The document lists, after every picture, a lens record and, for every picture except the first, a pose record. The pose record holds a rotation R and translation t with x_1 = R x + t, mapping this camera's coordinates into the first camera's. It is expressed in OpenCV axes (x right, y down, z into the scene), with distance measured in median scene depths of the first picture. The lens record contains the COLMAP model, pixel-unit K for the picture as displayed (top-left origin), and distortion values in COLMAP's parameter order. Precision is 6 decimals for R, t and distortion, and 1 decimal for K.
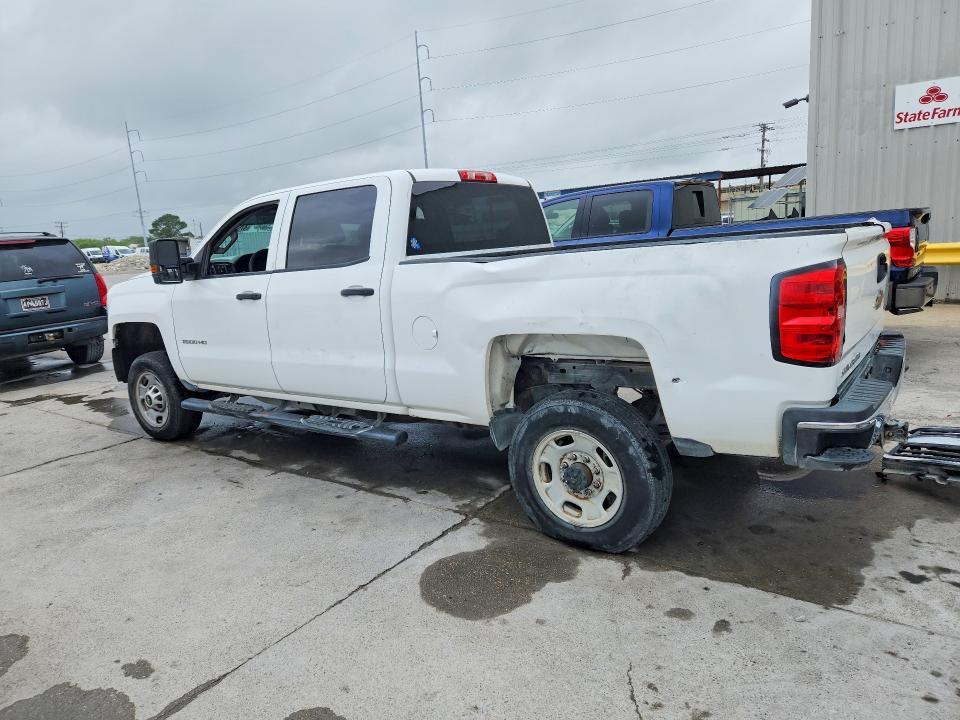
lens RADIAL K [[668.9, 0, 471.6], [0, 668.9, 357.6], [0, 0, 1]] dist [0.065494, -0.058043]
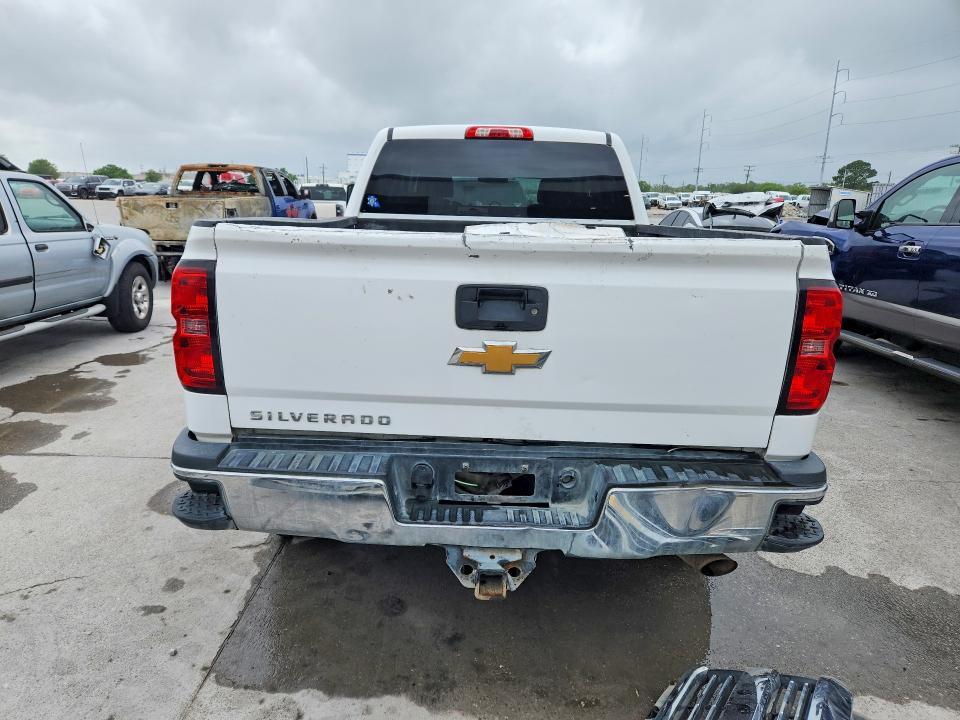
lens RADIAL K [[667.9, 0, 481.1], [0, 667.9, 379.5], [0, 0, 1]] dist [0.063291, -0.063368]
pose [[0.545125, 0.291627, -0.785997, 0.762550], [-0.205527, 0.955425, 0.211947, -0.137010], [0.812771, 0.046006, 0.580764, 0.463273]]
